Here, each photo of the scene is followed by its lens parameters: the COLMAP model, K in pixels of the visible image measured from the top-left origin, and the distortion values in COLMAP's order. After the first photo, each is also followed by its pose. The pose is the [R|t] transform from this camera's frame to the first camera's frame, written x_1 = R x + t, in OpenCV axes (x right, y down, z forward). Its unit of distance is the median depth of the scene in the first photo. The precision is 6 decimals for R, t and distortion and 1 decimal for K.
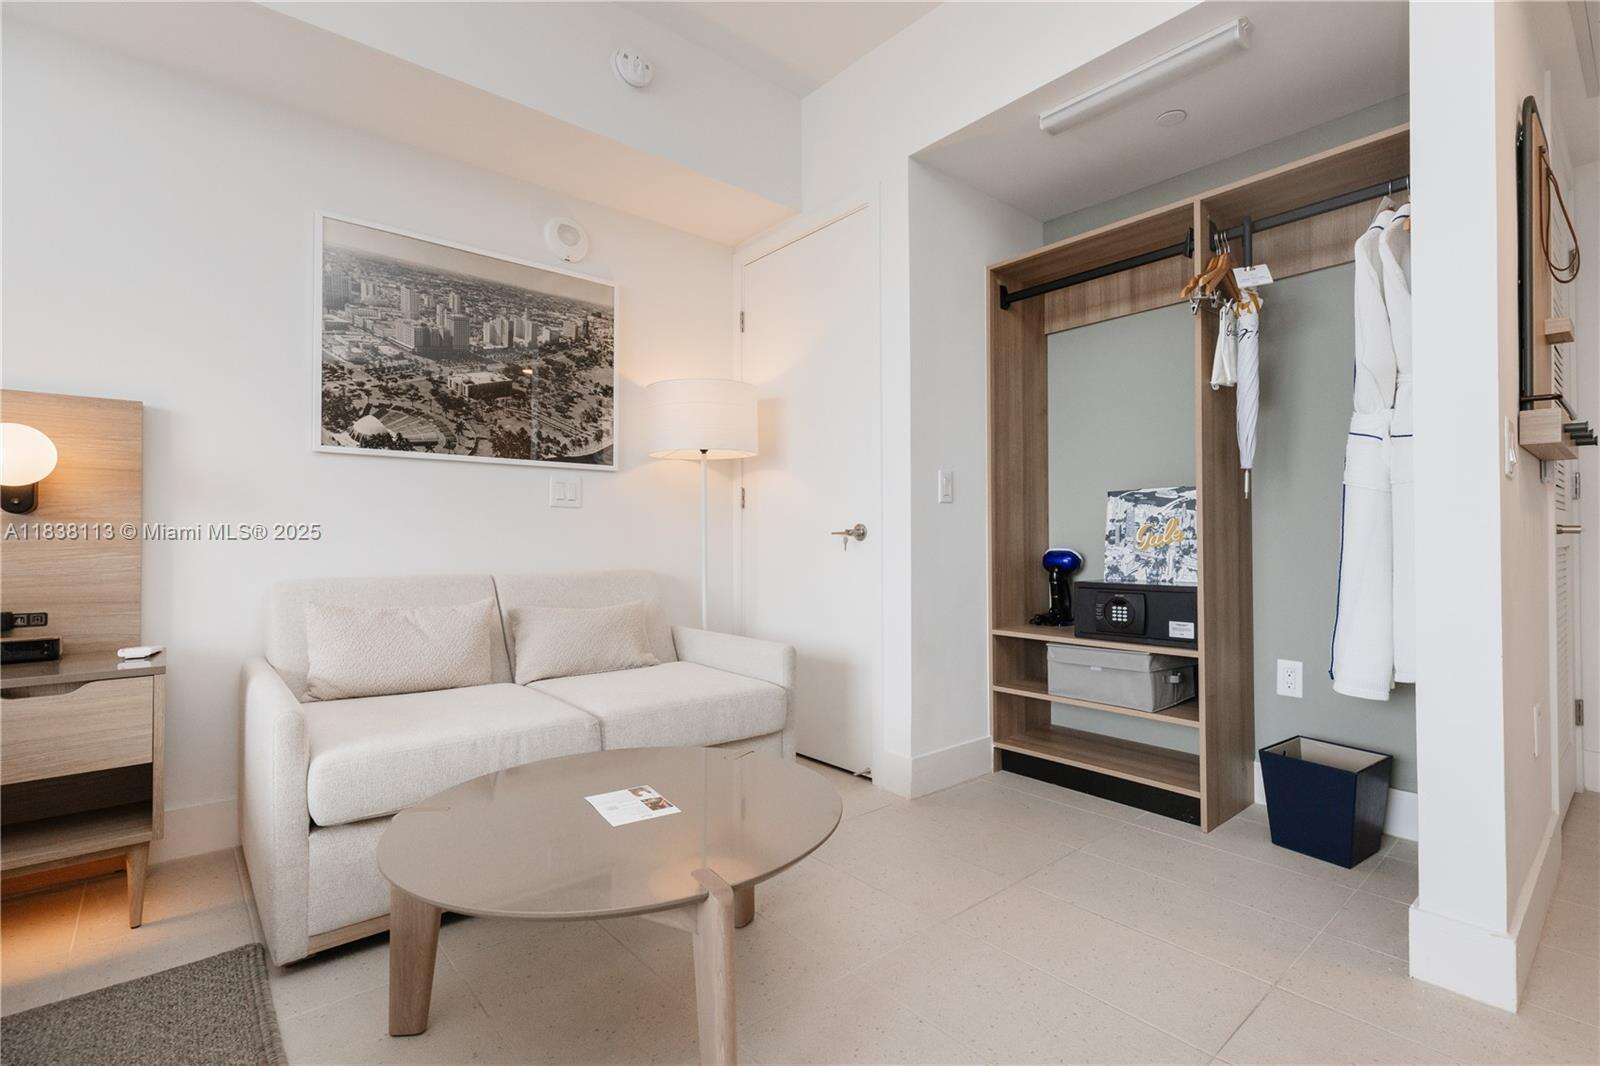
lens RADIAL K [[730.2, 0, 841.0], [0, 730.2, 528.9], [0, 0, 1]] dist [0.000261, 0.000126]
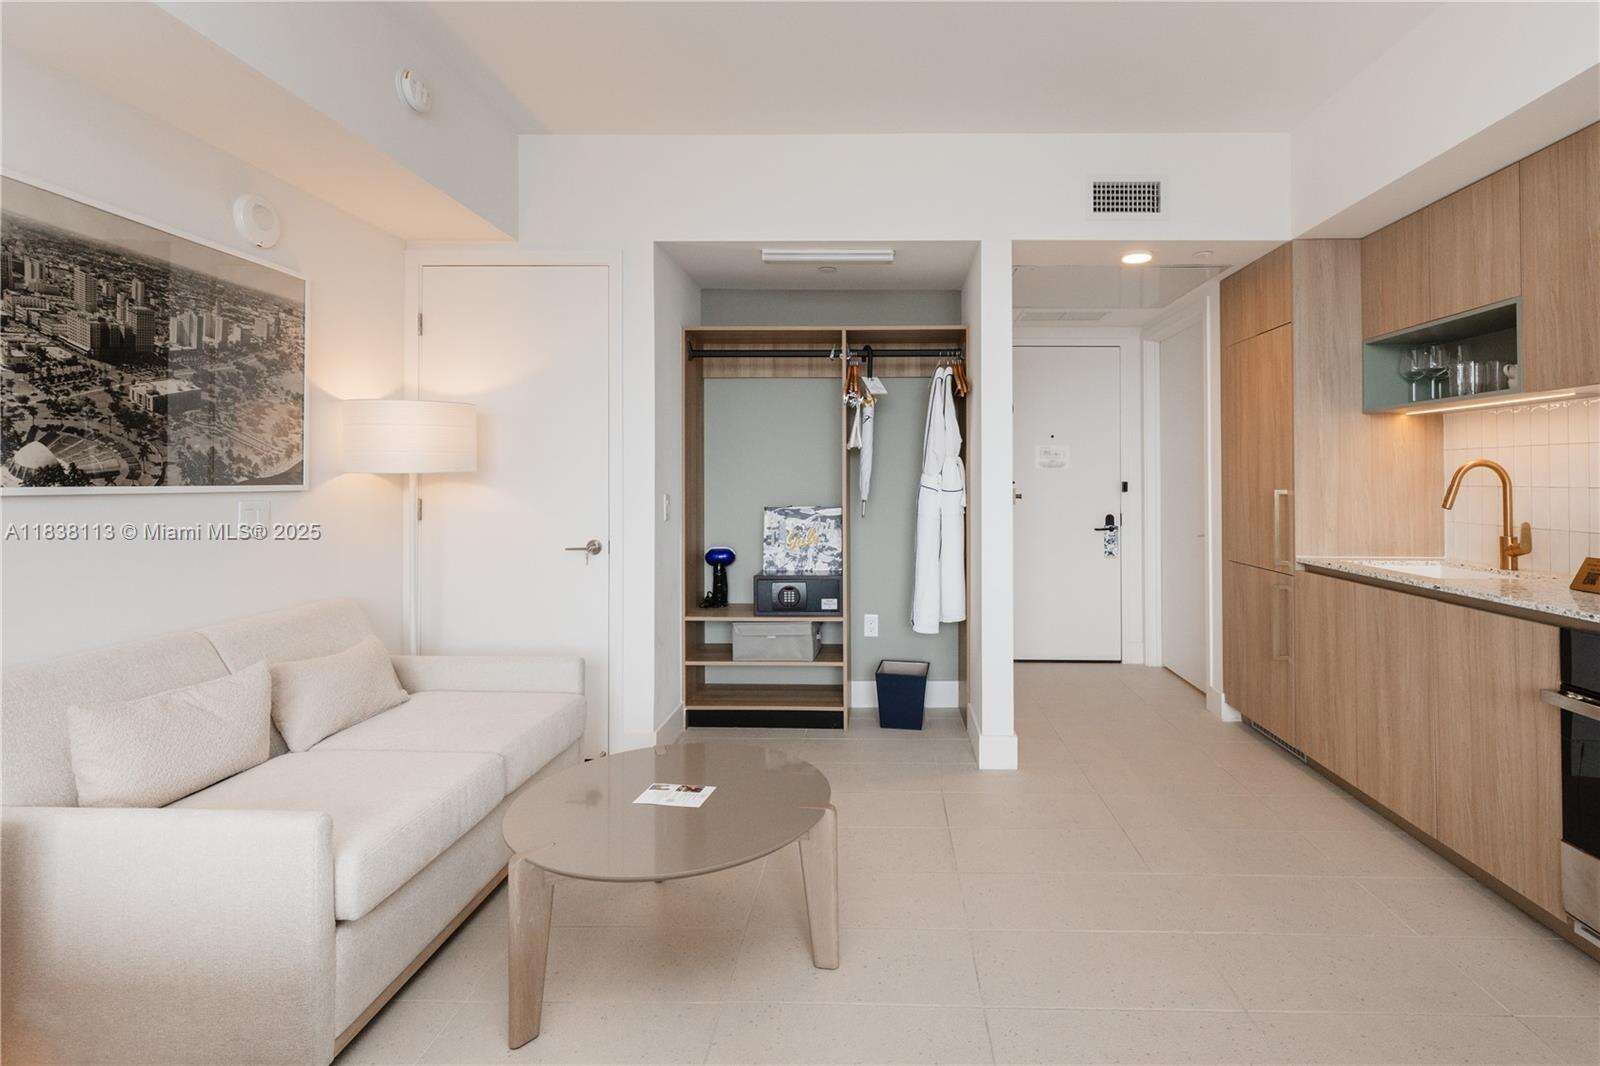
lens RADIAL K [[768.8, 0, 869.9], [0, 768.8, 470.4], [0, 0, 1]] dist [0.003095, 0.000584]
pose [[0.678376, 0.010881, 0.734634, -0.612448], [-0.015145, 0.999885, -0.000825, -0.131292], [-0.734559, -0.010566, 0.678463, -0.144206]]
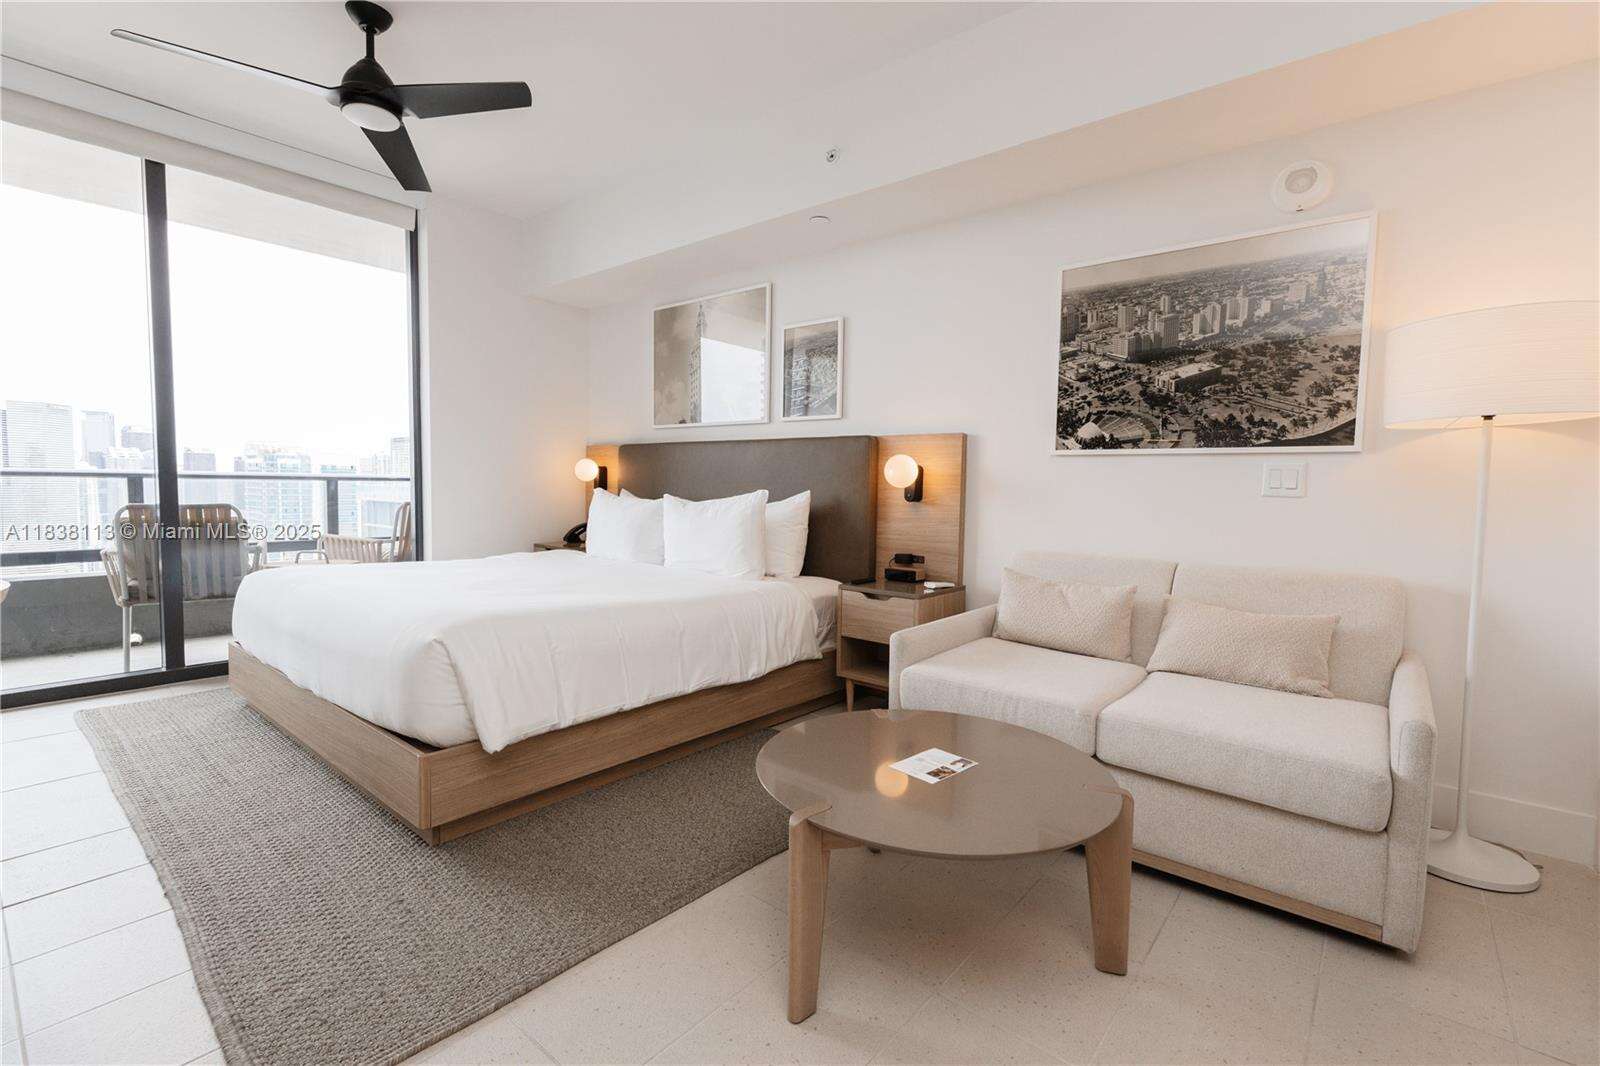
lens RADIAL K [[697.2, 0, 781.5], [0, 697.2, 526.4], [0, 0, 1]] dist [0.002853, 0.000564]
pose [[0.140911, 0.065305, -0.987866, 0.425106], [-0.001592, 0.997836, 0.065737, -0.054051], [0.990021, -0.007690, 0.140710, 0.305413]]
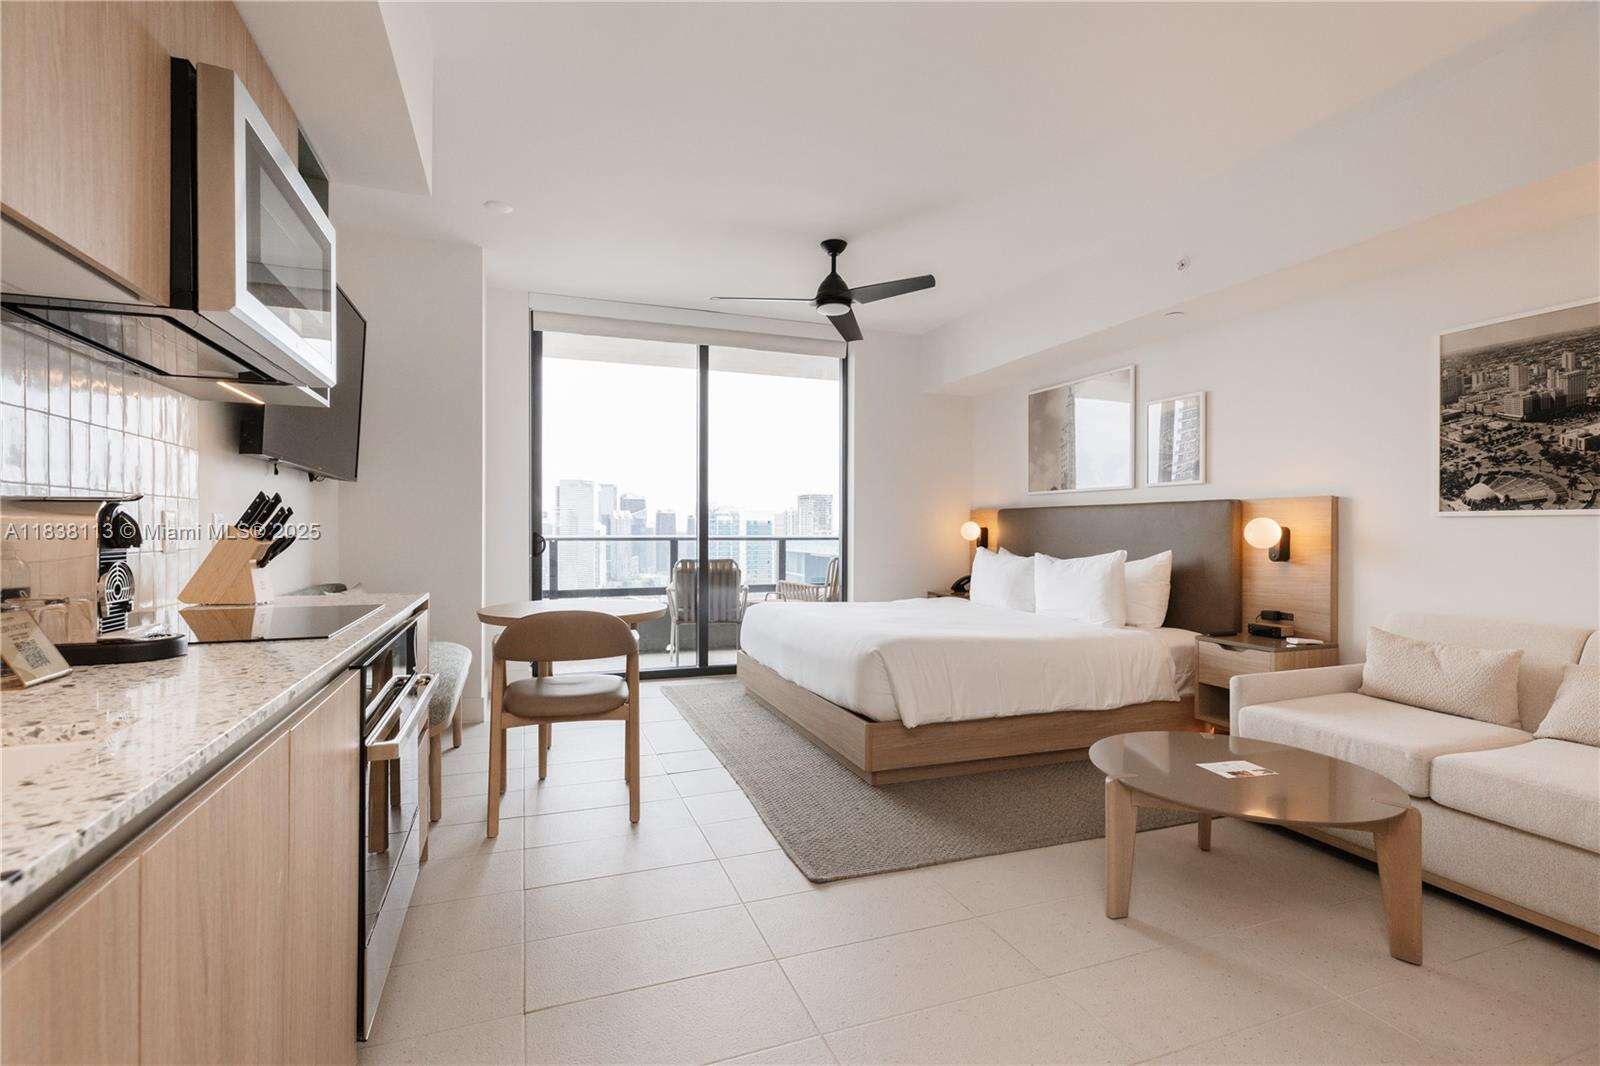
lens RADIAL K [[702.7, 0, 803.3], [0, 702.7, 533.4], [0, 0, 1]] dist [0.012326, -0.003653]
pose [[-0.354273, 0.005814, -0.935124, 0.799641], [0.013032, 0.999914, 0.001280, -0.083957], [0.935051, -0.011733, -0.354319, 0.350477]]
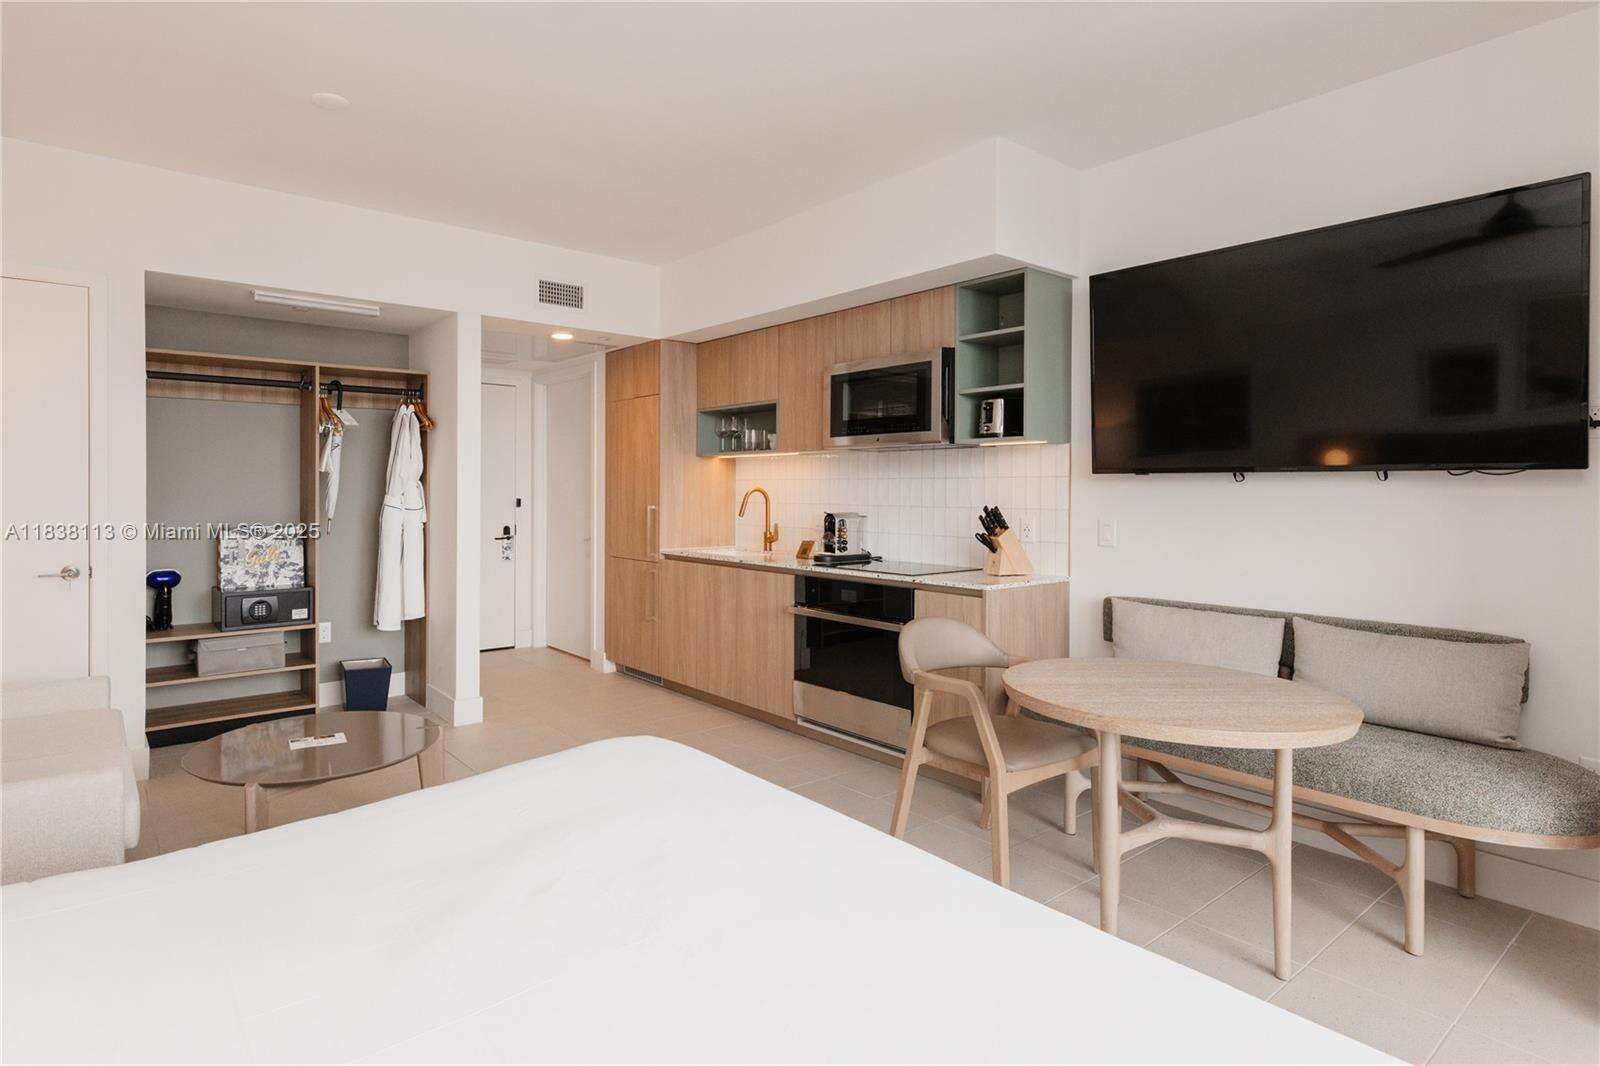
lens RADIAL K [[839.6, 0, 717.6], [0, 839.6, 486.4], [0, 0, 1]] dist [0.002190, 0.000258]
pose [[0.074379, 0.004619, 0.997219, -1.289046], [-0.019457, 0.999806, -0.003180, -0.155653], [-0.997040, -0.019166, 0.074454, -0.095040]]
